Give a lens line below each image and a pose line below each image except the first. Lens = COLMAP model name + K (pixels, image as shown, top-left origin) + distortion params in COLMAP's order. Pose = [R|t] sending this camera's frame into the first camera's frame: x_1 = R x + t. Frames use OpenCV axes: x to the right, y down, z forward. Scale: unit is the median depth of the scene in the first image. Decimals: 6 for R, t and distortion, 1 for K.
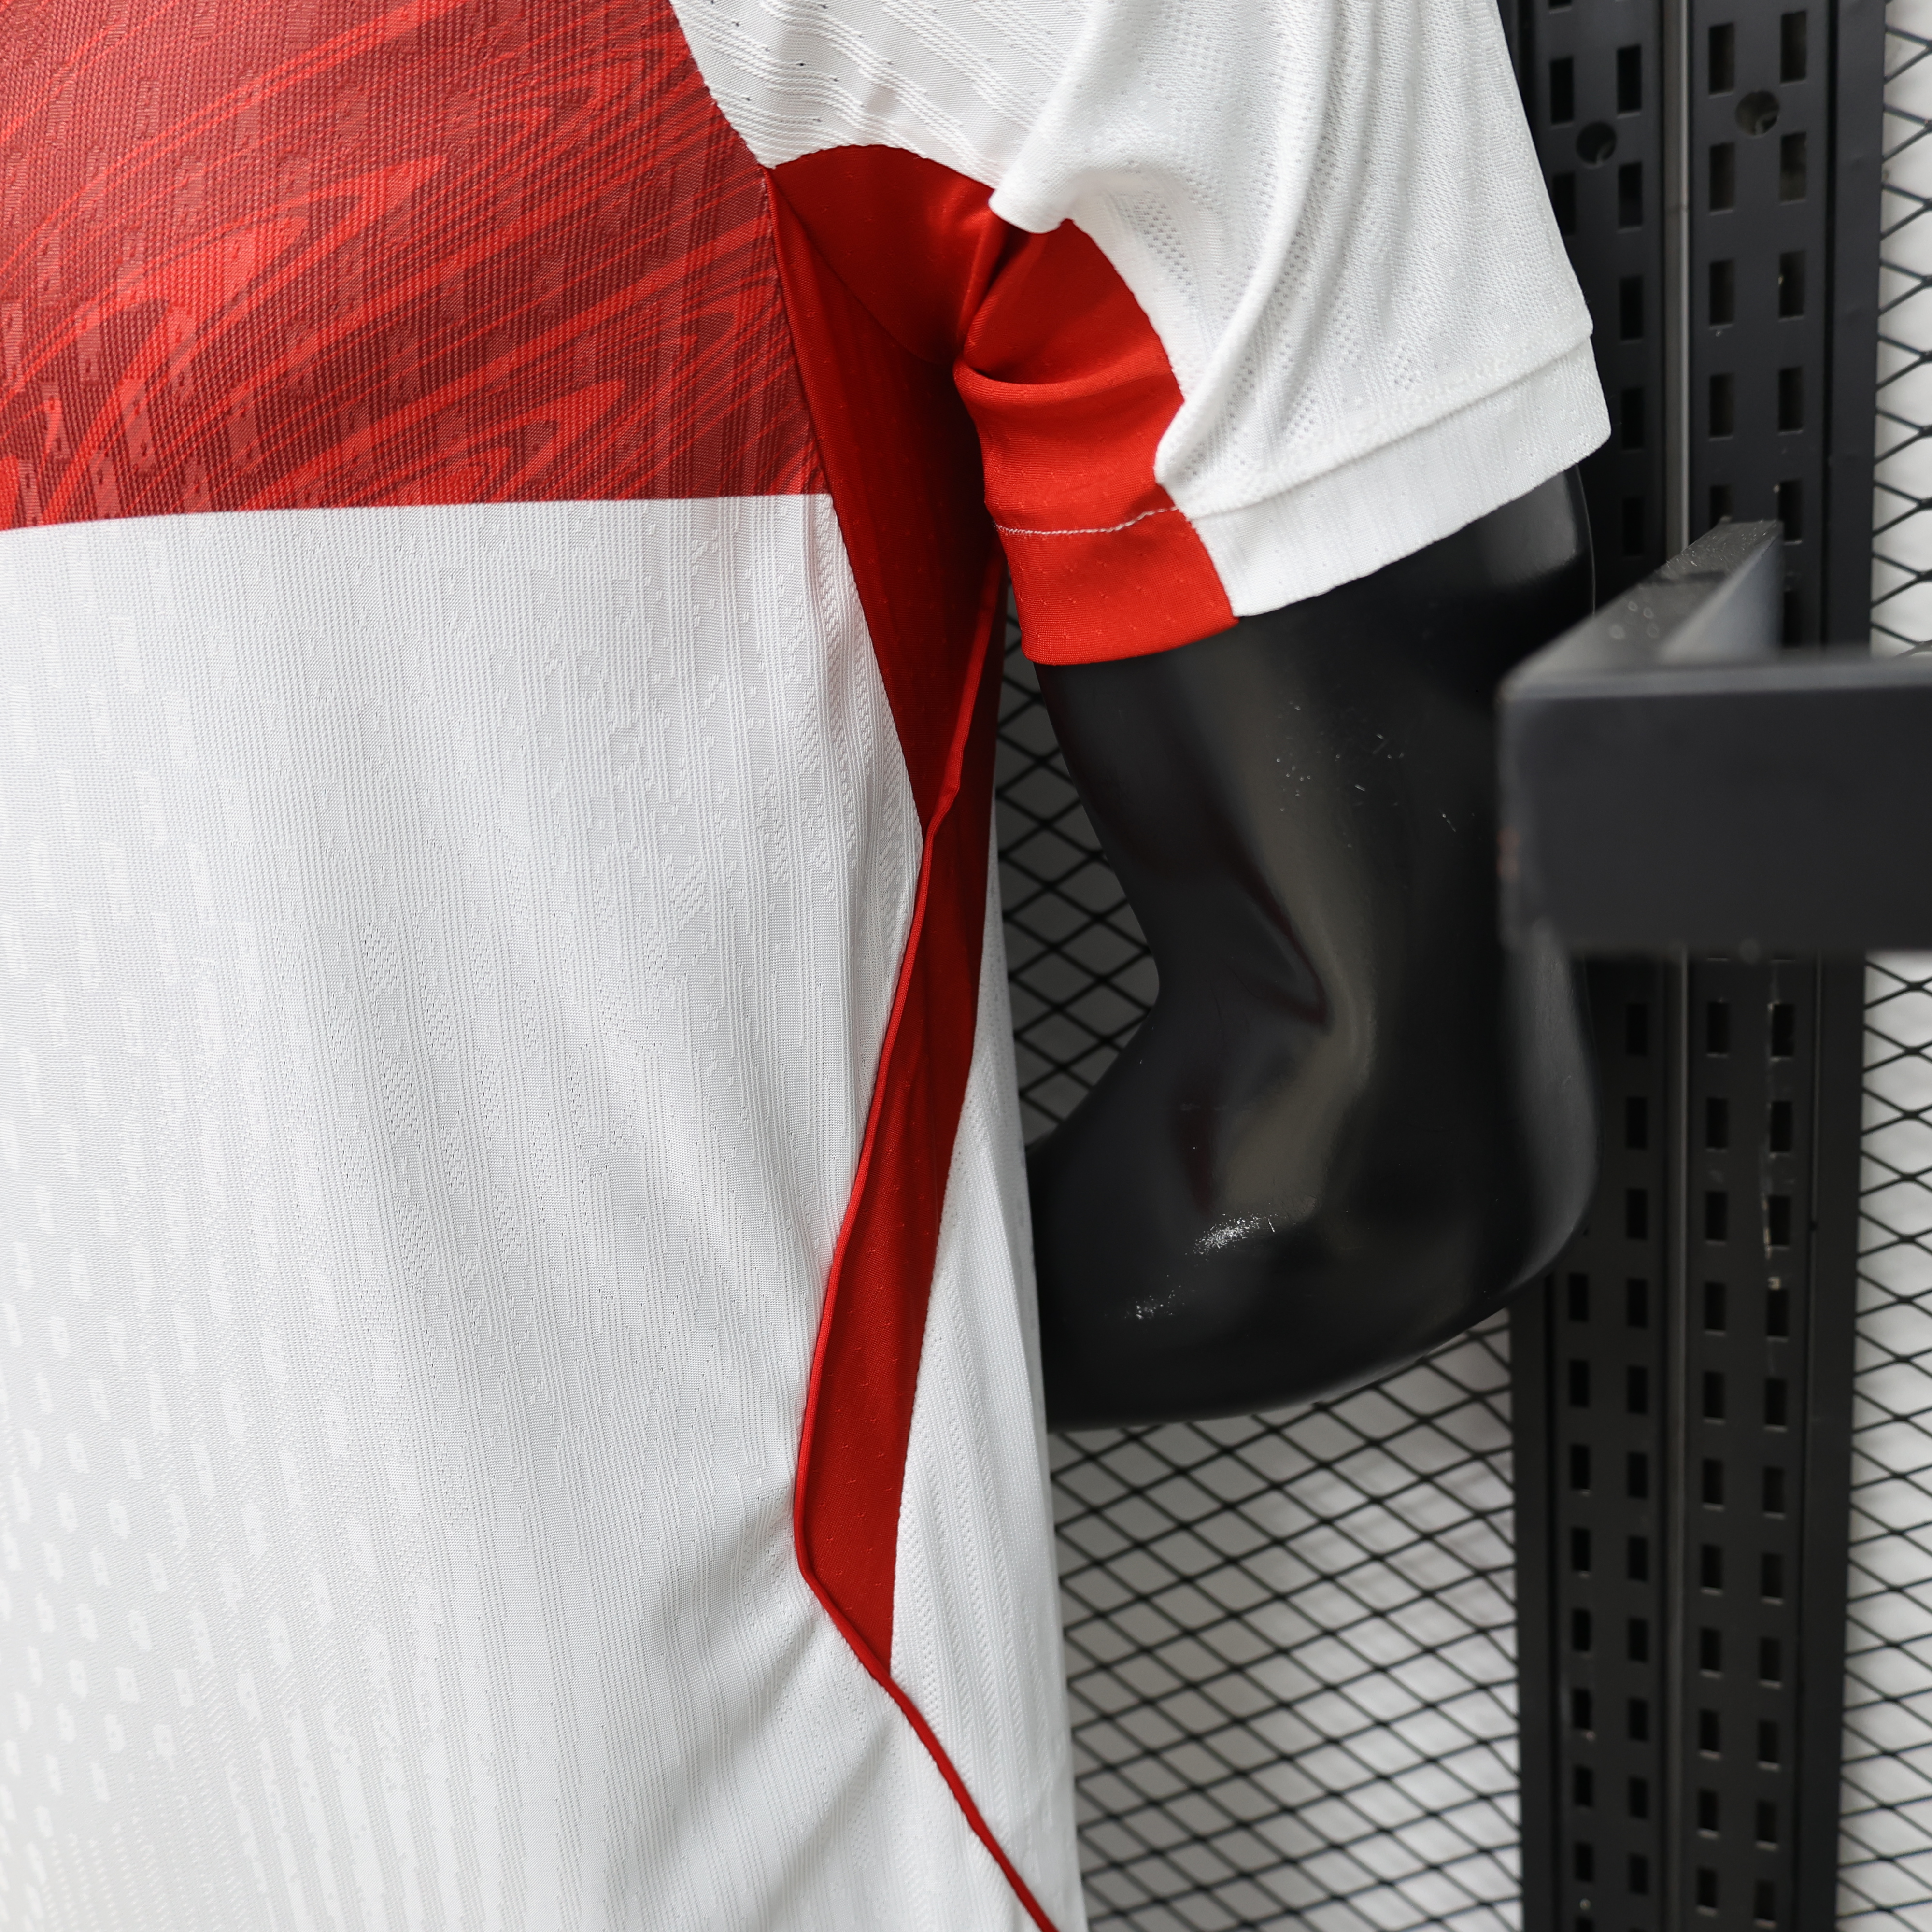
lens RADIAL K [[1991.8, 0, 966.0], [0, 1991.8, 966.0], [0, 0, 1]] dist [-0.007805, -0.008426]
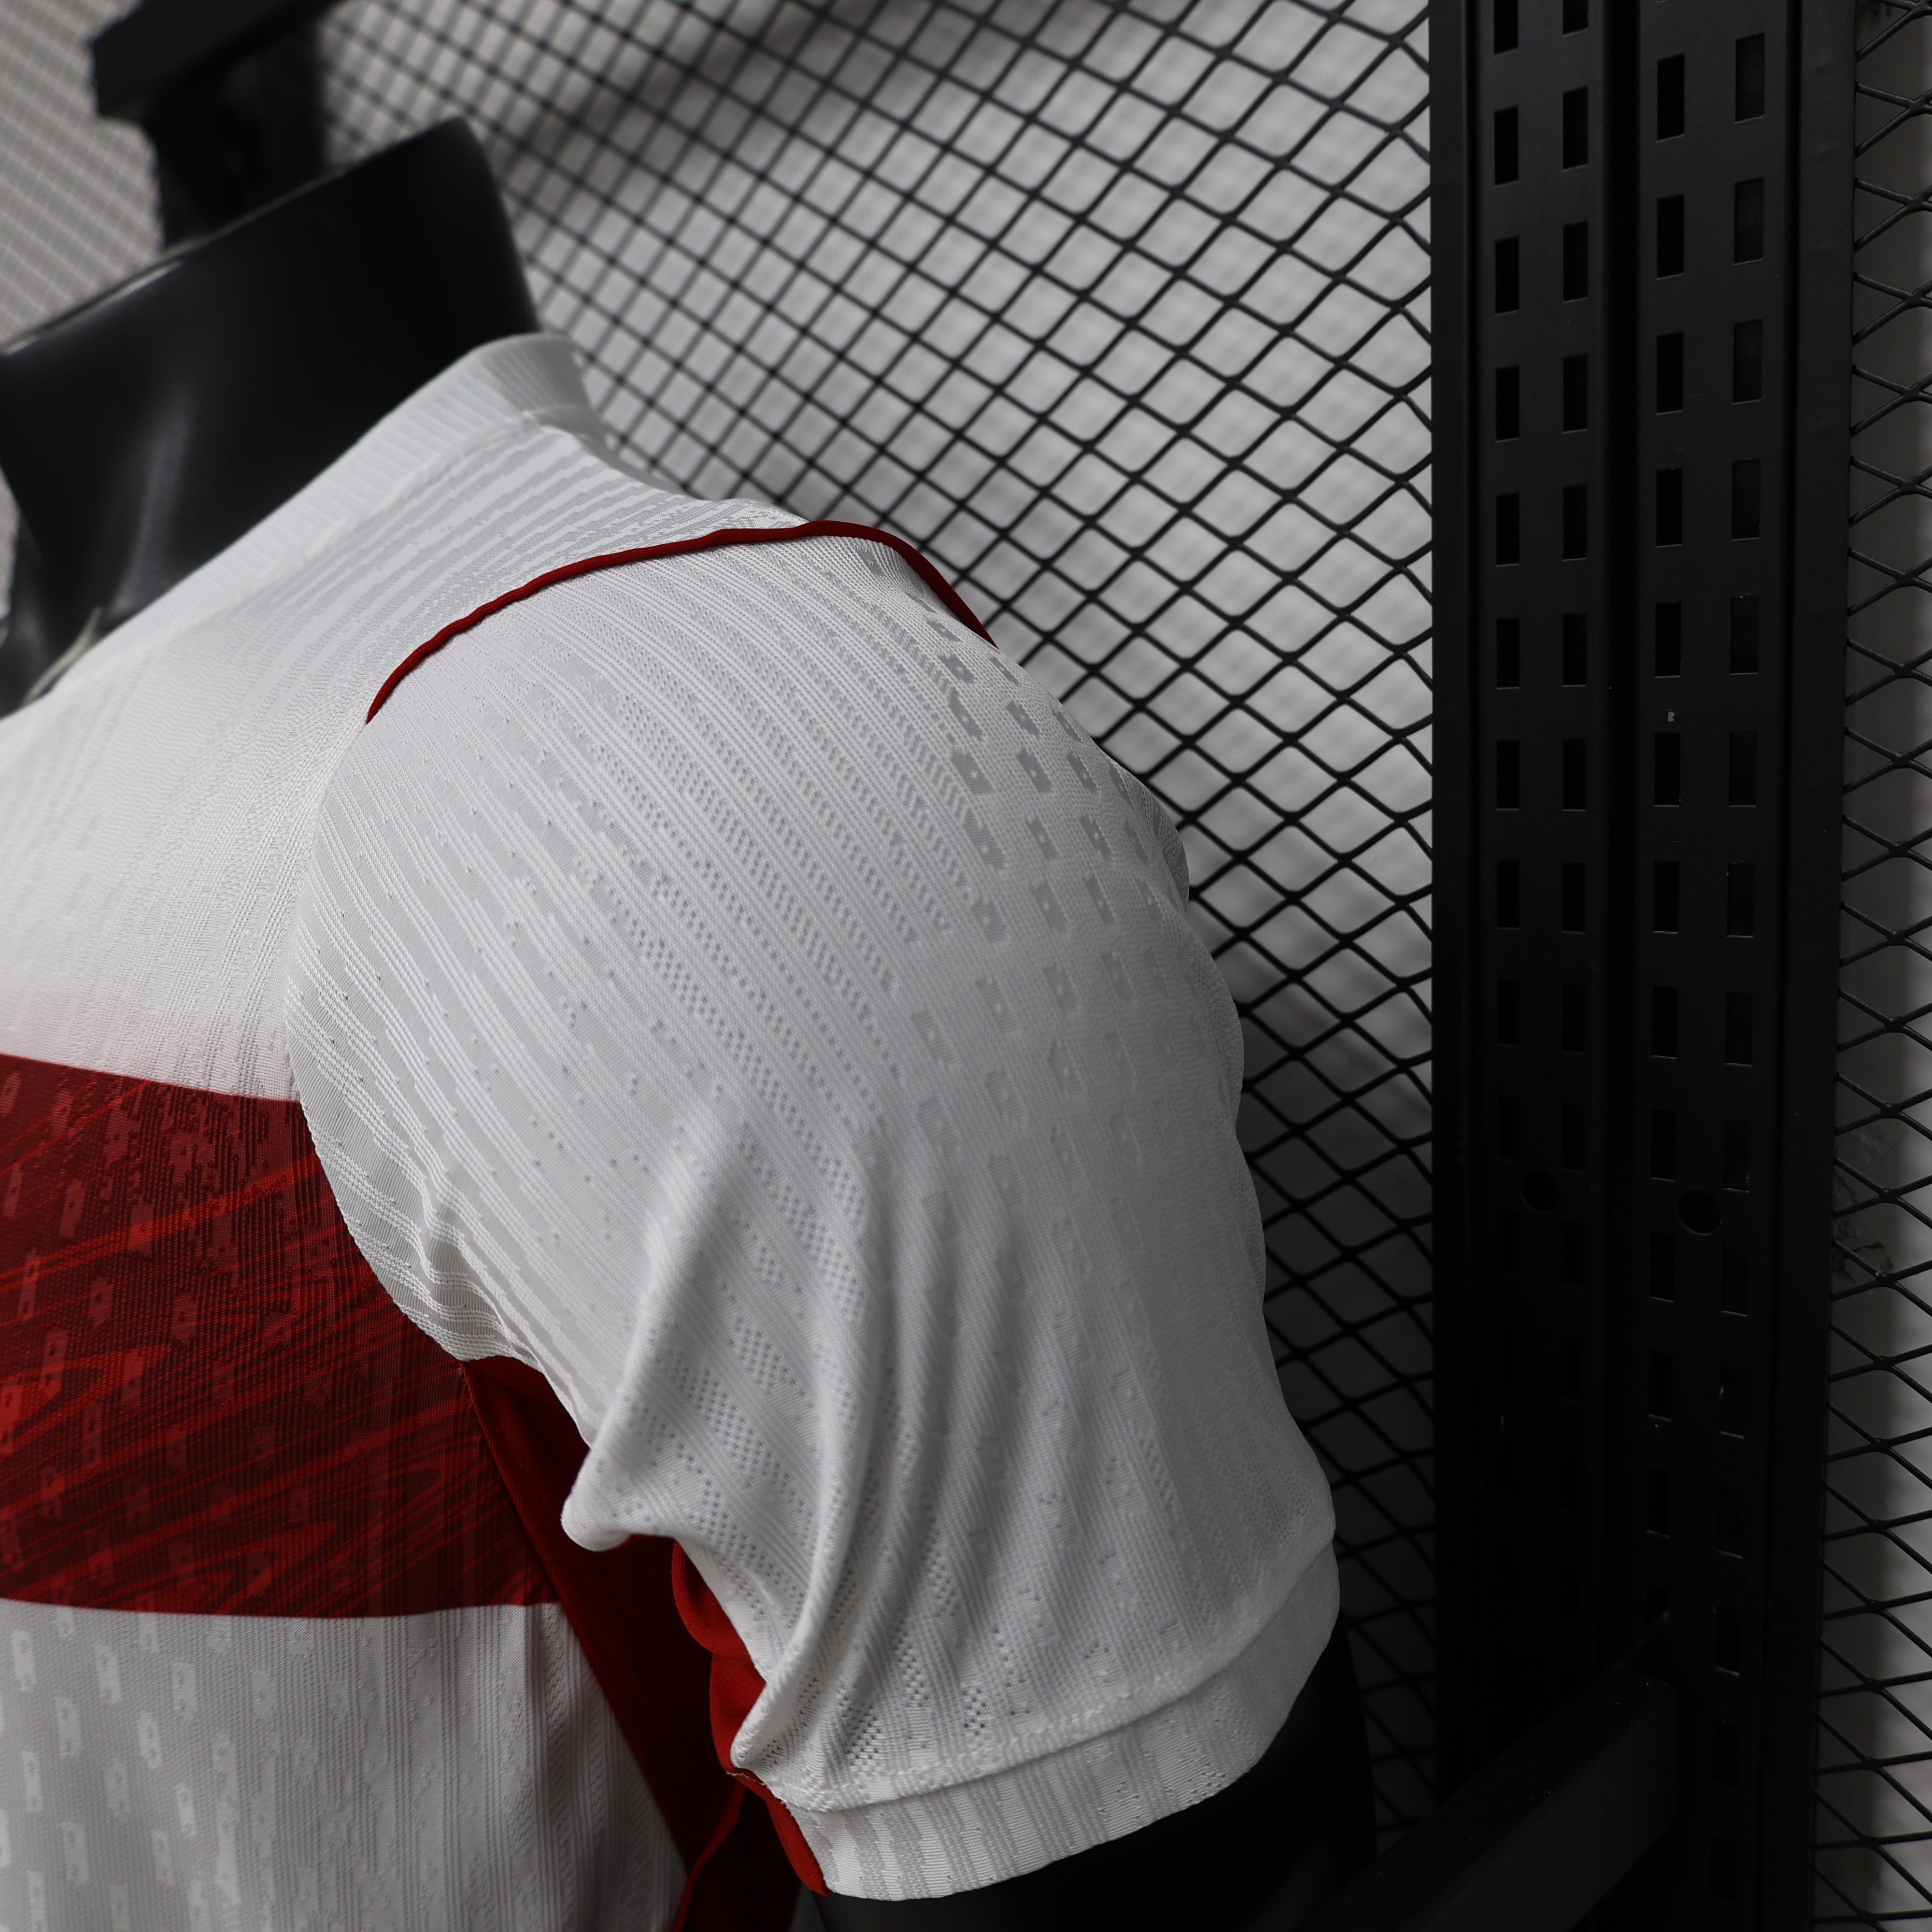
lens RADIAL K [[1991.8, 0, 966.0], [0, 1991.8, 966.0], [0, 0, 1]] dist [-0.007805, -0.008426]
pose [[0.945389, 0.095917, -0.311512, 0.473565], [-0.121603, 0.990510, -0.064059, -0.586789], [0.302412, 0.098441, 0.948080, 0.057681]]
